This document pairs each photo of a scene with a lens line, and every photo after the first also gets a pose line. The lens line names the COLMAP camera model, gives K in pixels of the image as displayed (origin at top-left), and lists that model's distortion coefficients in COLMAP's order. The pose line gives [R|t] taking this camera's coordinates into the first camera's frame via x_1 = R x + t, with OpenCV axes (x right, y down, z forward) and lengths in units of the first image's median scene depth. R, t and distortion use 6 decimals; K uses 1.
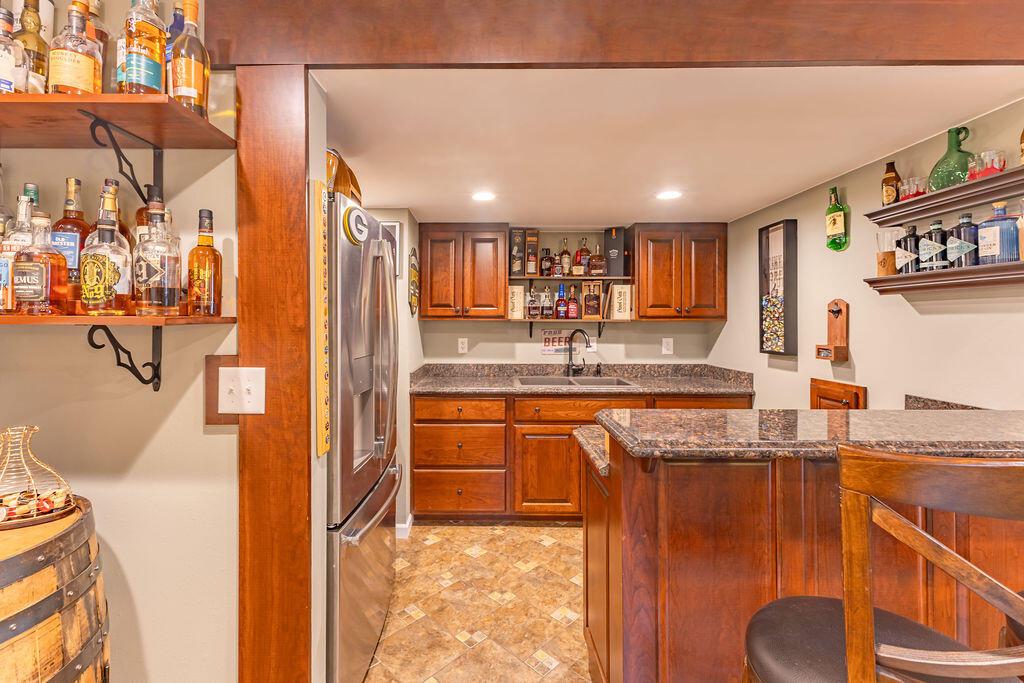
lens RADIAL K [[449.8, 0, 486.9], [0, 449.8, 320.4], [0, 0, 1]] dist [0.009629, -0.003371]
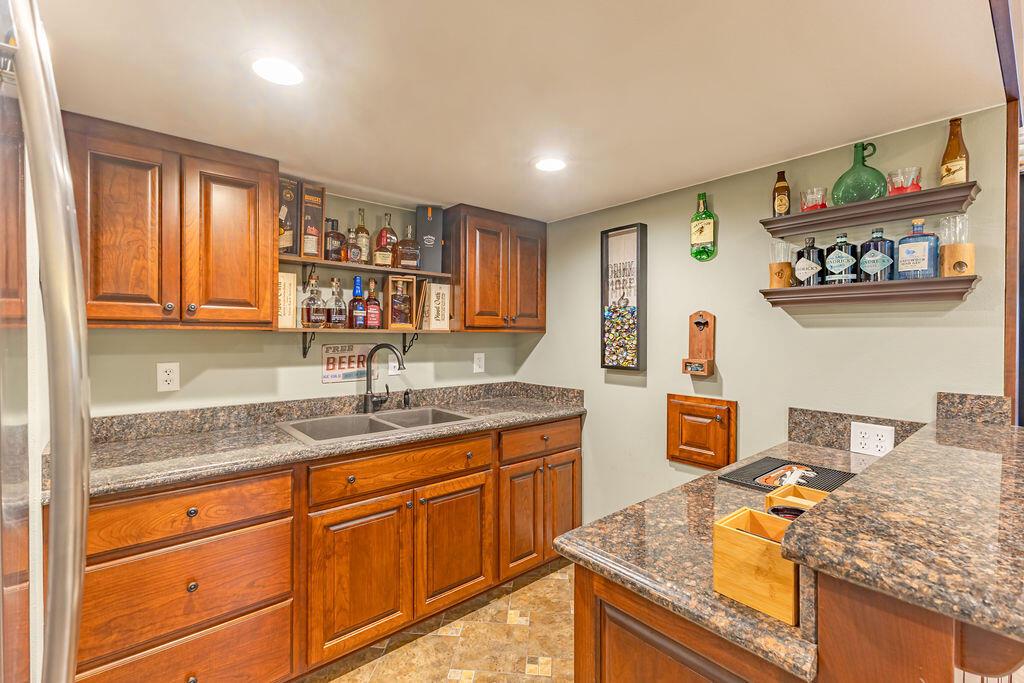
lens RADIAL K [[449.8, 0, 512.0], [0, 449.8, 339.3], [0, 0, 1]] dist [0.009629, -0.003371]
pose [[0.754677, -0.004799, 0.656078, -0.118930], [-0.006794, 0.999862, 0.015129, 0.001218], [-0.656061, -0.015875, 0.754541, 0.408344]]
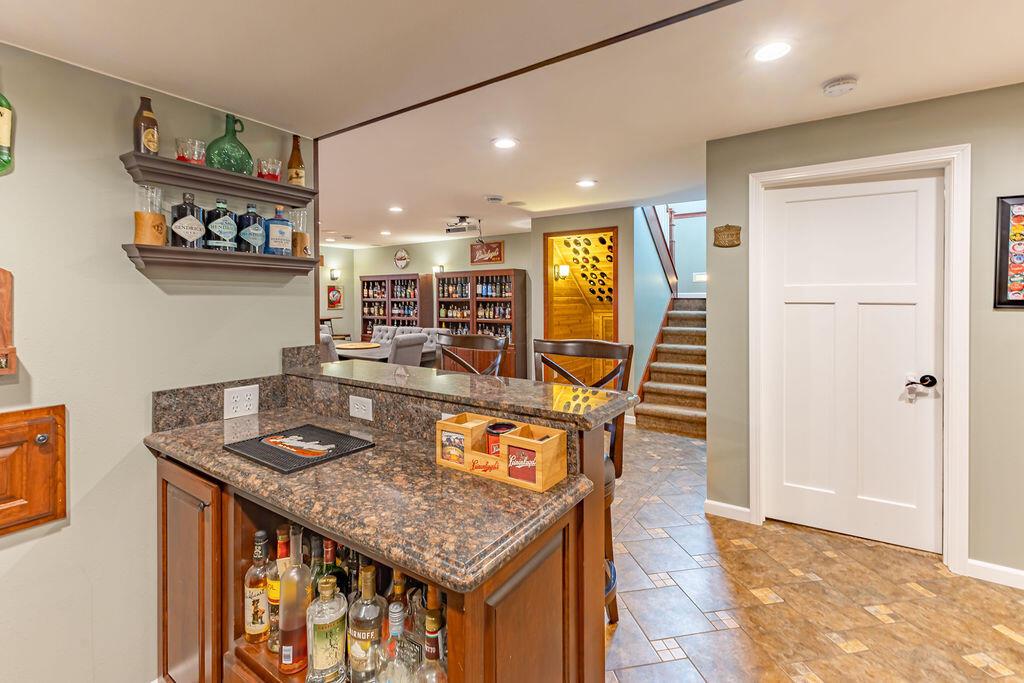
lens RADIAL K [[449.8, 0, 506.7], [0, 449.8, 304.6], [0, 0, 1]] dist [0.009629, -0.003371]
pose [[-0.827899, -0.005028, 0.560855, -0.036257], [-0.001353, 0.999975, 0.006967, -0.000553], [-0.560876, 0.005009, -0.827885, 0.826620]]
